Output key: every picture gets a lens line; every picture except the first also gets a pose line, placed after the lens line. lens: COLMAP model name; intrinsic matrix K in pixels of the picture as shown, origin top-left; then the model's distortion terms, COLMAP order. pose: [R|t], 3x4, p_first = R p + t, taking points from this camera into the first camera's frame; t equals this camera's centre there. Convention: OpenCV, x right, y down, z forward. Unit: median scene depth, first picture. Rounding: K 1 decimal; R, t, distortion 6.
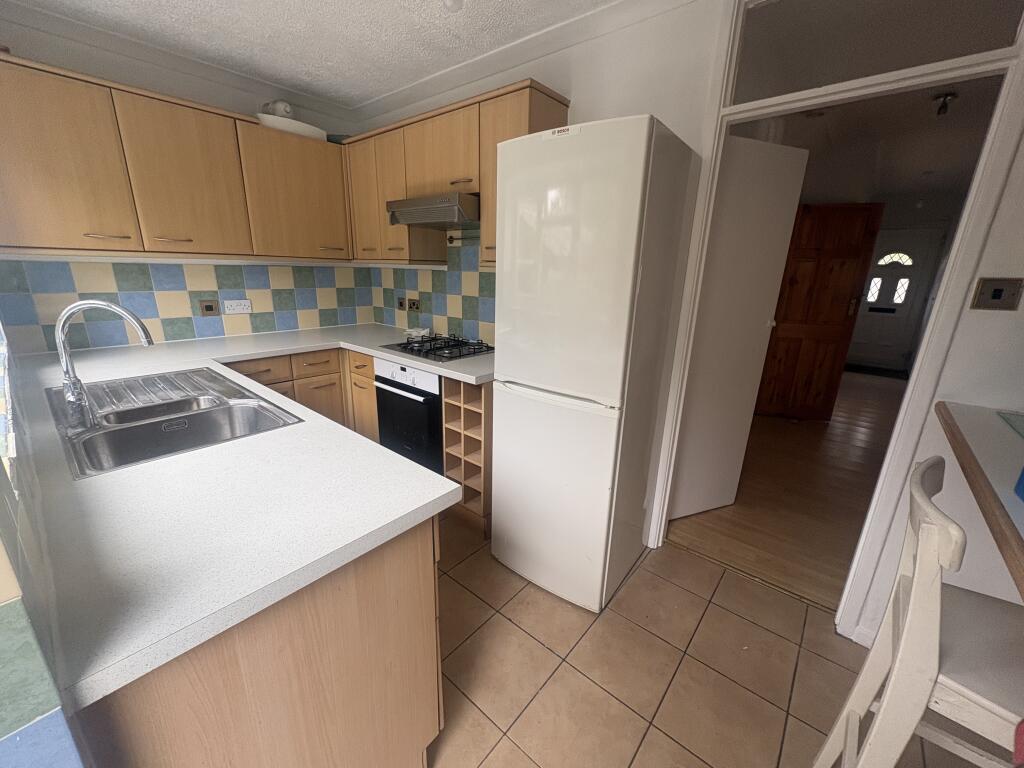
lens RADIAL K [[414.0, 0, 502.9], [0, 414.0, 387.6], [0, 0, 1]] dist [0.000714, -0.000455]
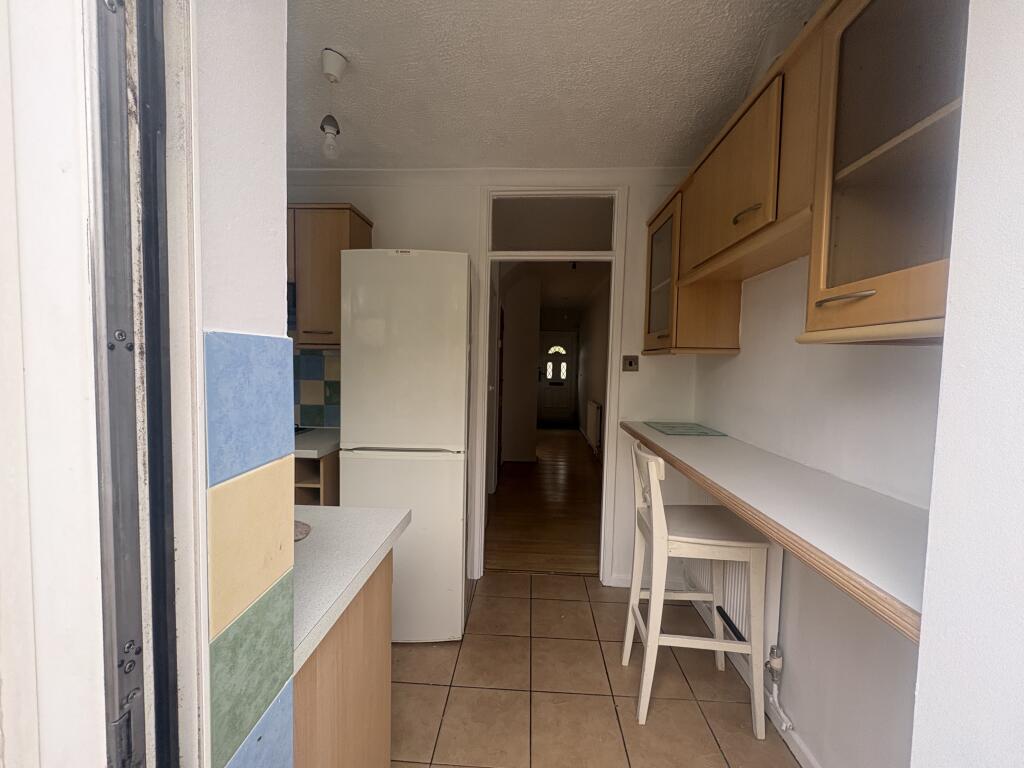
lens RADIAL K [[423.7, 0, 512.0], [0, 423.7, 384.0], [0, 0, 1]] dist [0.008964, -0.000033]
pose [[0.789631, -0.037899, 0.612411, -0.335608], [0.170152, 0.972471, -0.159209, 0.065749], [-0.589518, 0.229919, 0.774342, -0.146384]]
